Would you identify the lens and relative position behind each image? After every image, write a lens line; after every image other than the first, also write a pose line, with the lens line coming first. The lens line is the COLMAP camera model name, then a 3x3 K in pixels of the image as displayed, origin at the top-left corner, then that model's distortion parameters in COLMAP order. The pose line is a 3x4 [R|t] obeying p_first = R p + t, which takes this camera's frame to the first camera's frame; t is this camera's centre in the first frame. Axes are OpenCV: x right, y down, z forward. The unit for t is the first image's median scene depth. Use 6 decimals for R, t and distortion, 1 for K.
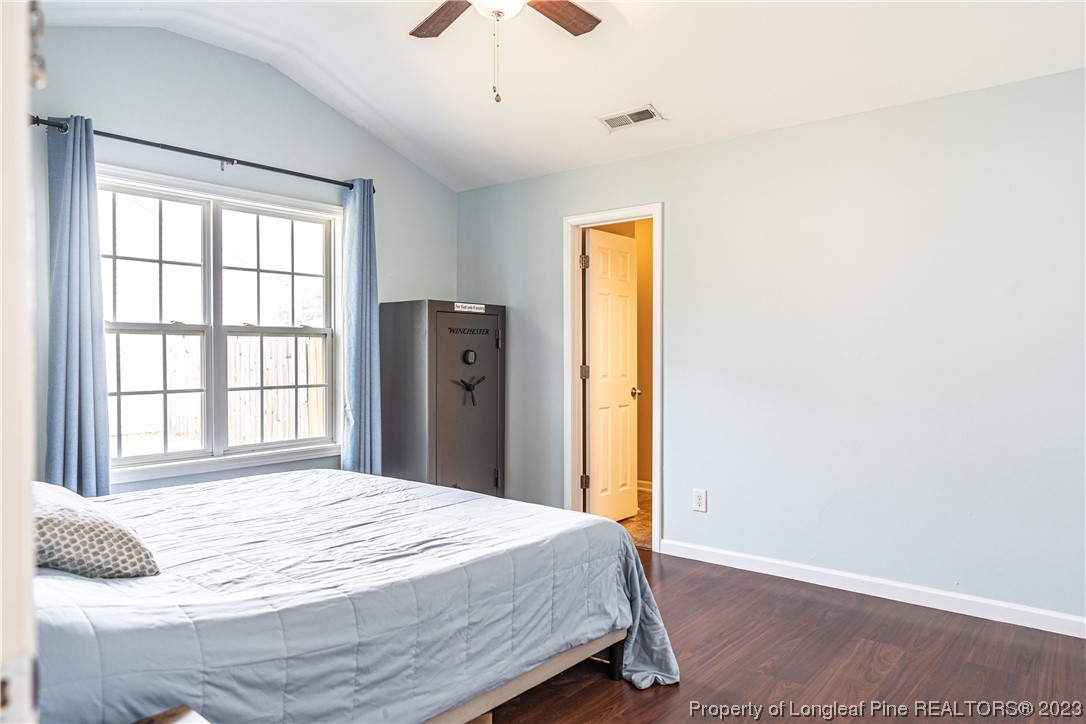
lens RADIAL K [[733.4, 0, 550.2], [0, 733.4, 364.9], [0, 0, 1]] dist [0.006103, -0.000524]
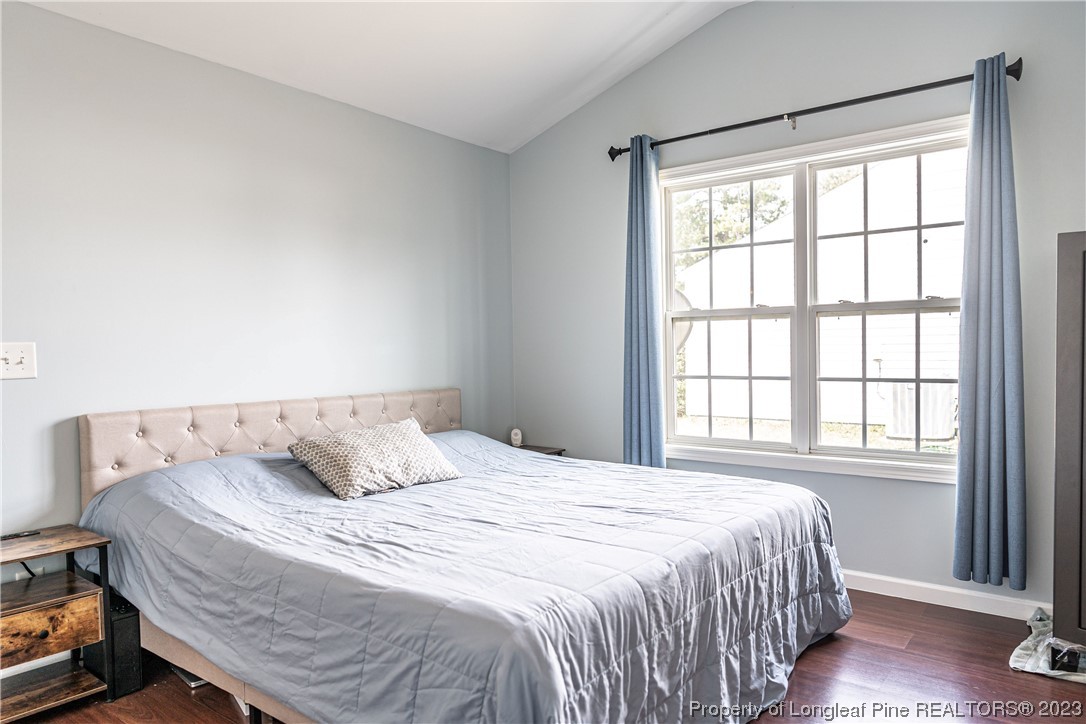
lens RADIAL K [[721.8, 0, 510.9], [0, 721.8, 357.8], [0, 0, 1]] dist [-0.005691, 0.005116]
pose [[0.010108, 0.014956, -0.999837, 0.430770], [-0.003591, 0.999882, 0.014921, -0.002803], [0.999942, 0.003440, 0.010160, 0.672173]]
